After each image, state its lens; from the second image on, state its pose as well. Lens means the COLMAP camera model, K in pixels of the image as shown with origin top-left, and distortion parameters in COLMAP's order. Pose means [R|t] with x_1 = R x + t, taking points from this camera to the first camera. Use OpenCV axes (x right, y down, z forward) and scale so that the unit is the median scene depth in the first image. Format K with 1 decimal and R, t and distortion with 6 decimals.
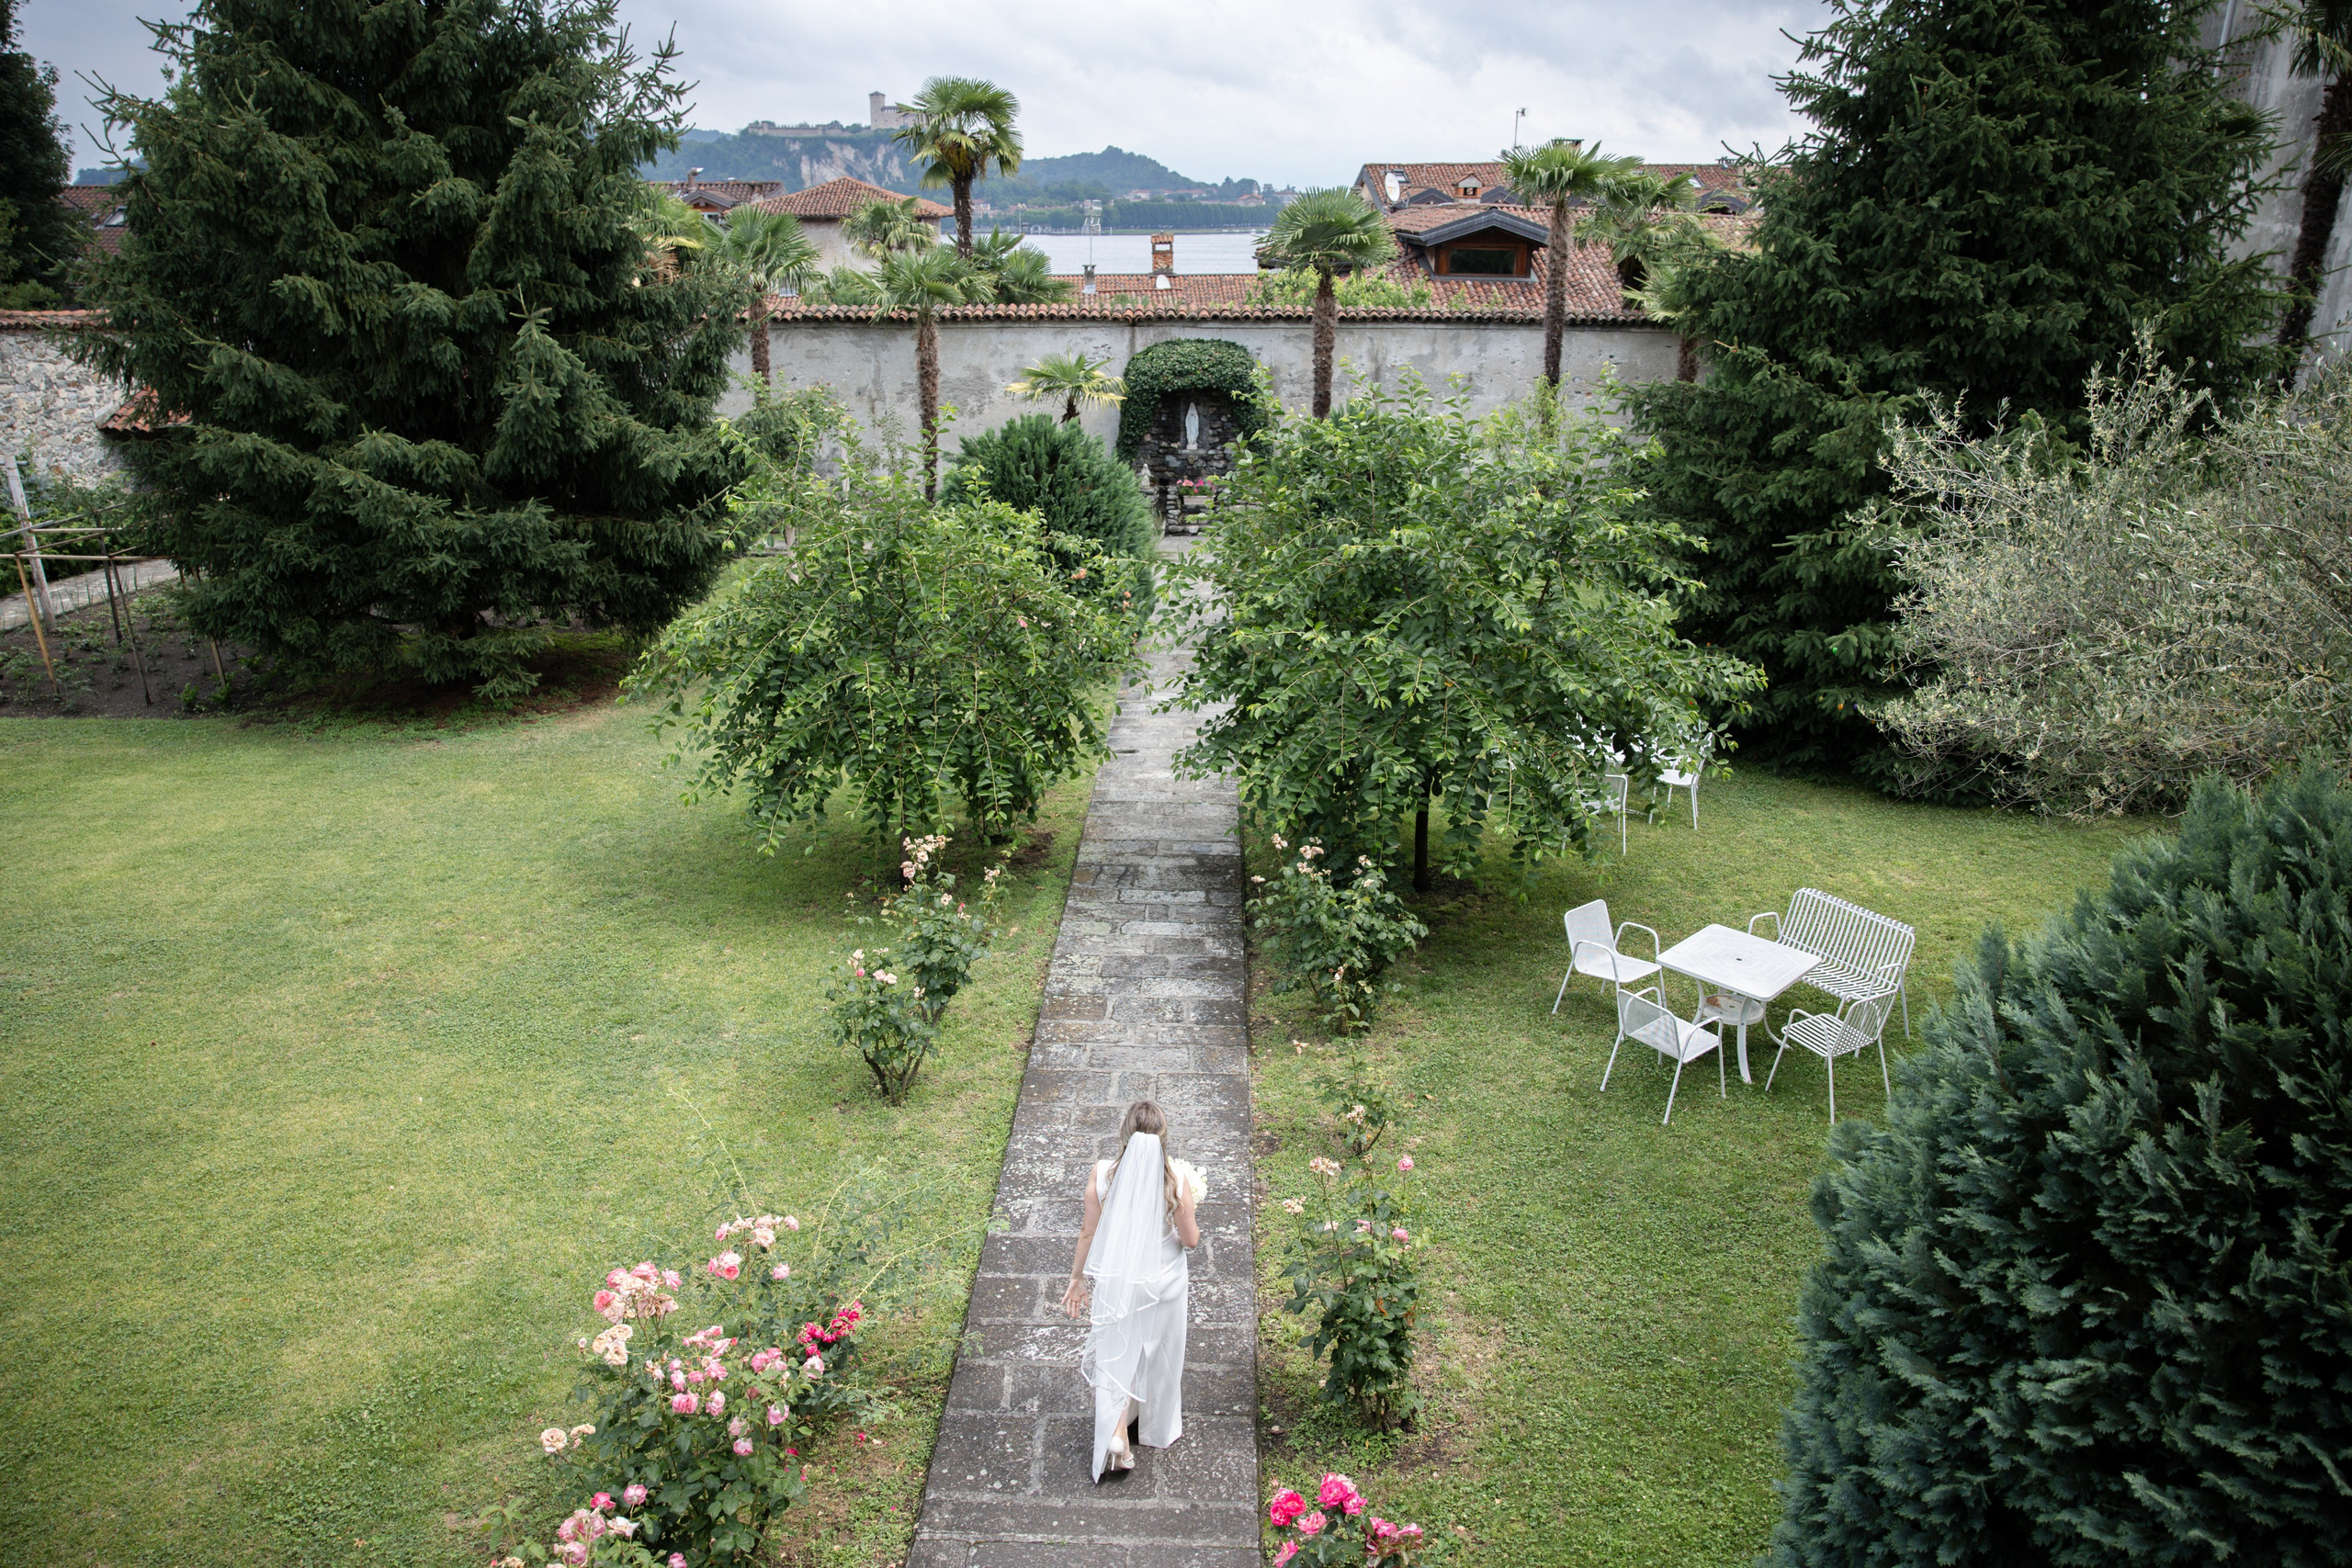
lens RADIAL K [[1617.9, 0, 1201.2], [0, 1617.9, 774.1], [0, 0, 1]] dist [-0.077369, 0.033108]
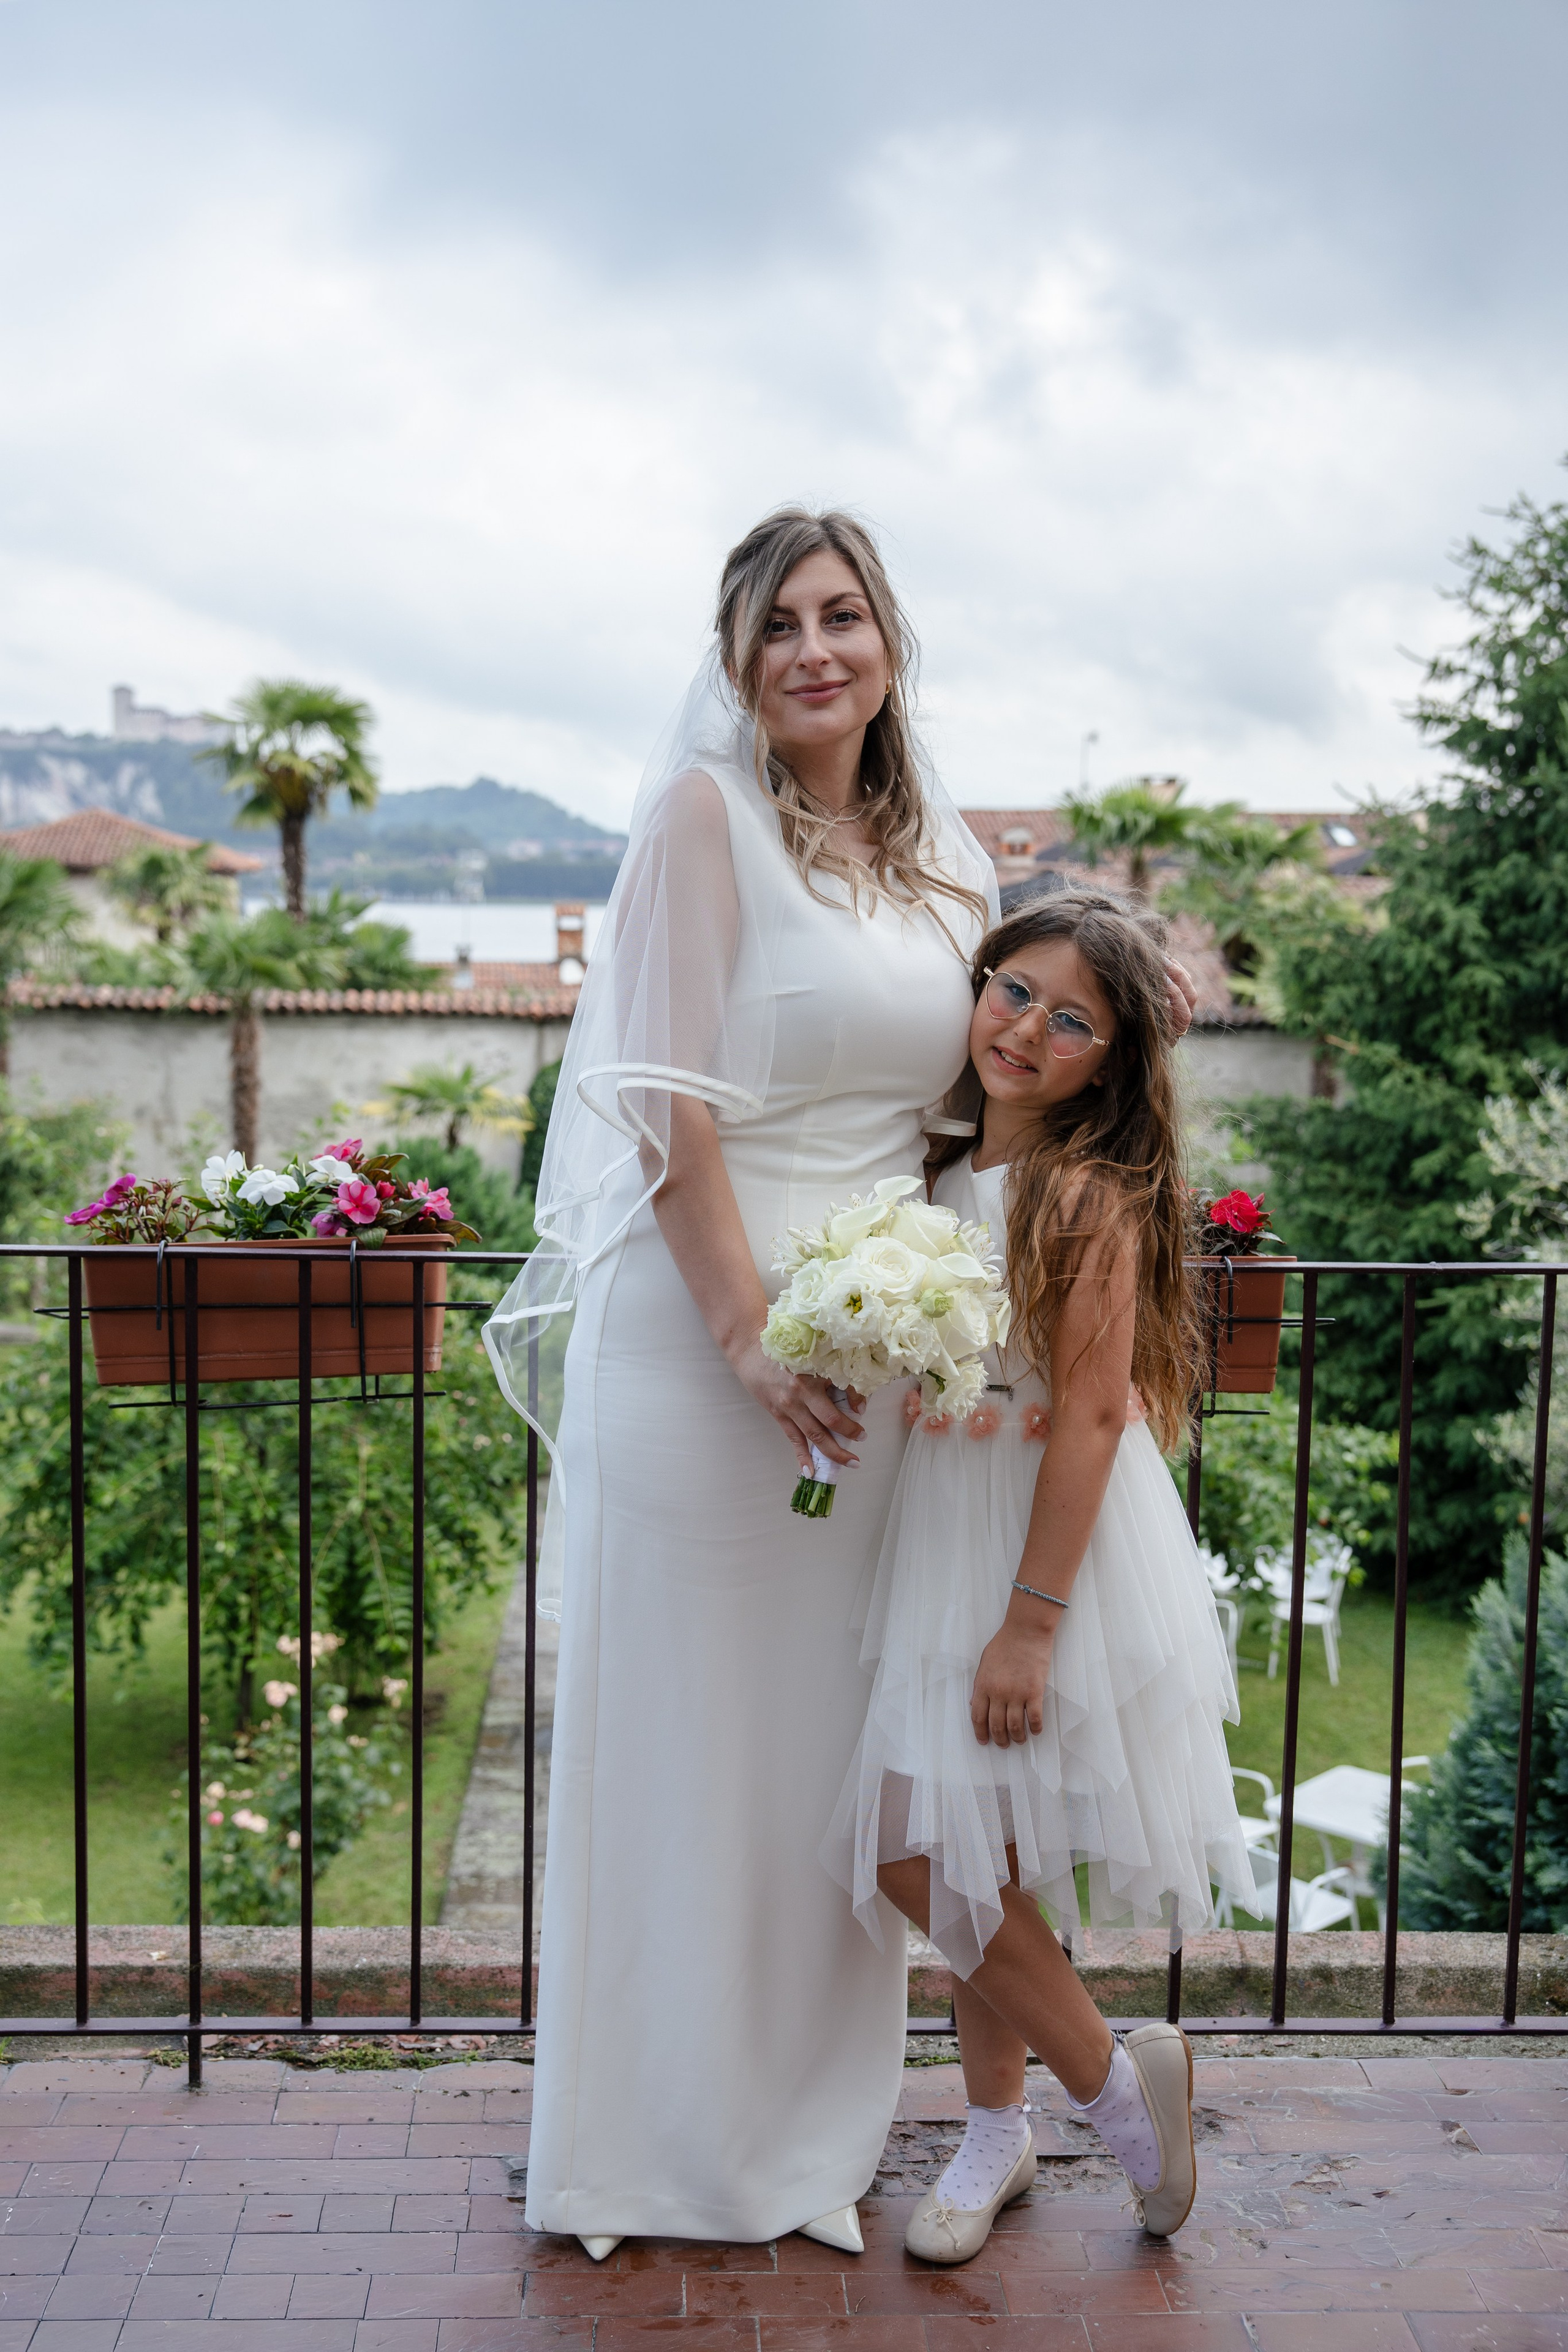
lens RADIAL K [[2659.0, 0, 798.7], [0, 2659.0, 1229.1], [0, 0, 1]] dist [0.068258, 0.000000]
pose [[0.997370, 0.006026, 0.072227, -0.021470], [0.008916, 0.978768, -0.204775, 0.074902], [-0.071927, 0.204881, 0.976141, -0.198541]]
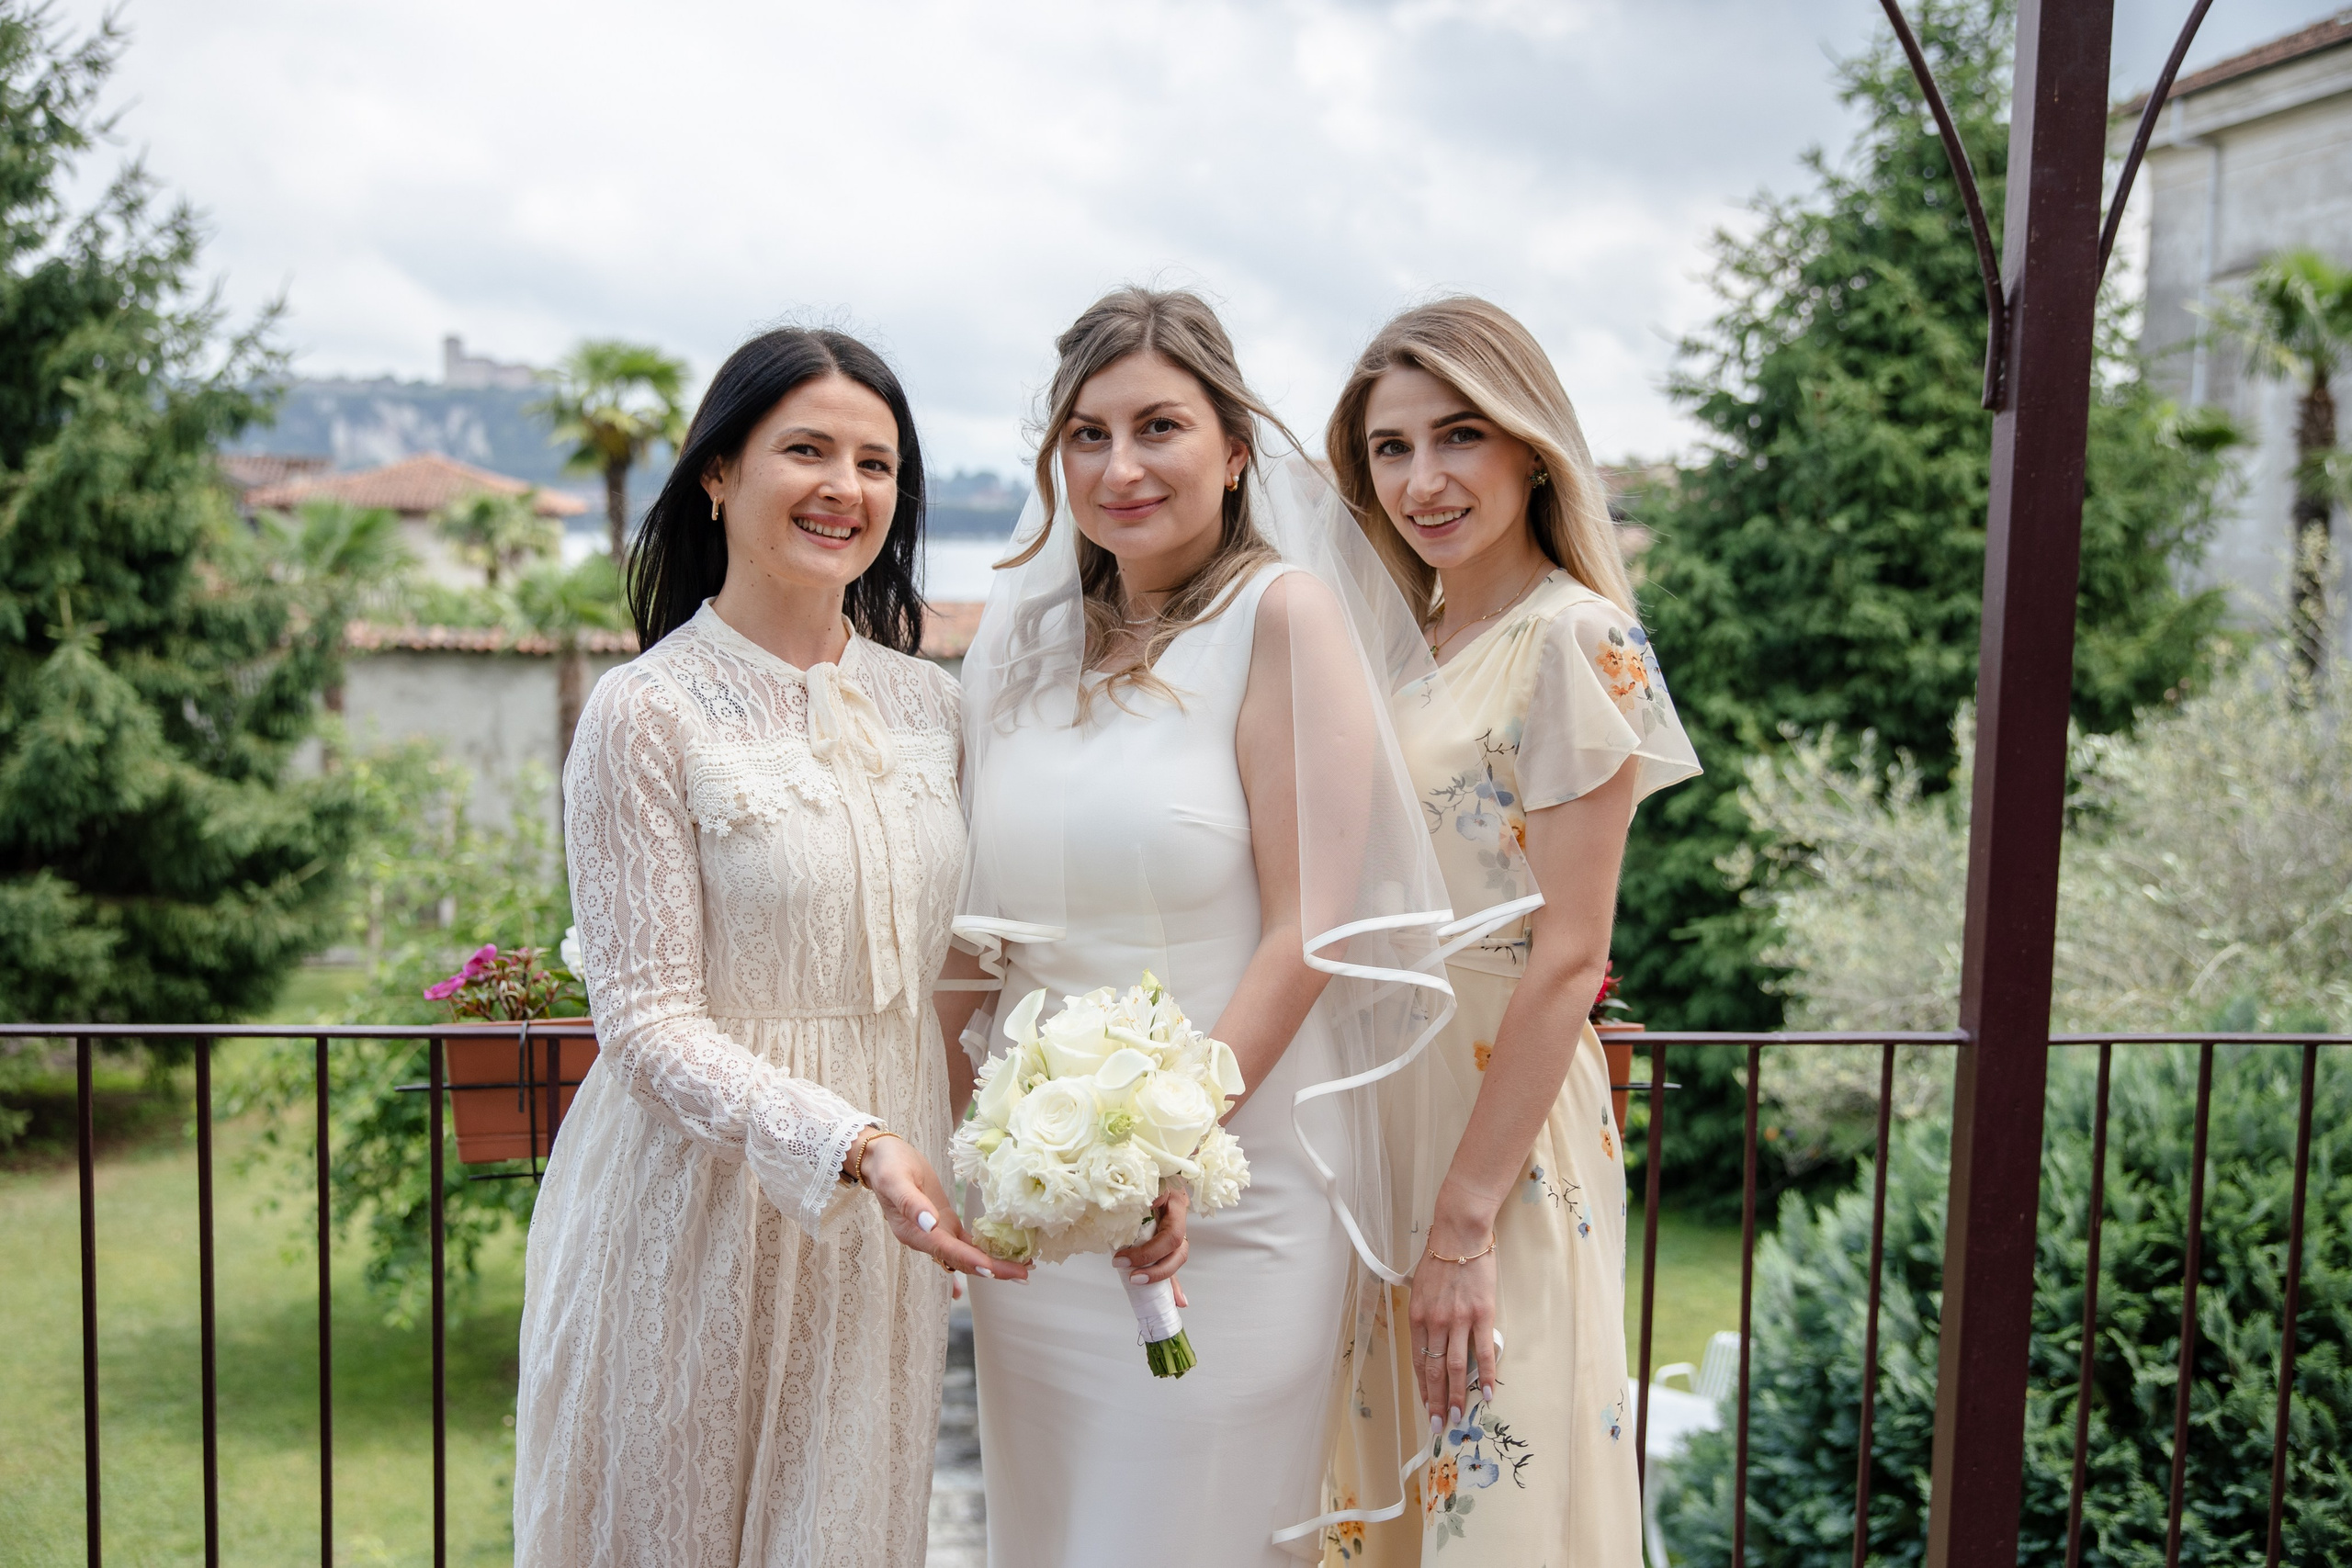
lens RADIAL K [[2469.6, 0, 1194.3], [0, 2469.6, 804.6], [0, 0, 1]] dist [0.035882, 0.000000]
pose [[0.993237, 0.005902, 0.115958, -0.026734], [0.019503, 0.976037, -0.216731, 0.057772], [-0.114459, 0.217527, 0.969320, -0.187583]]
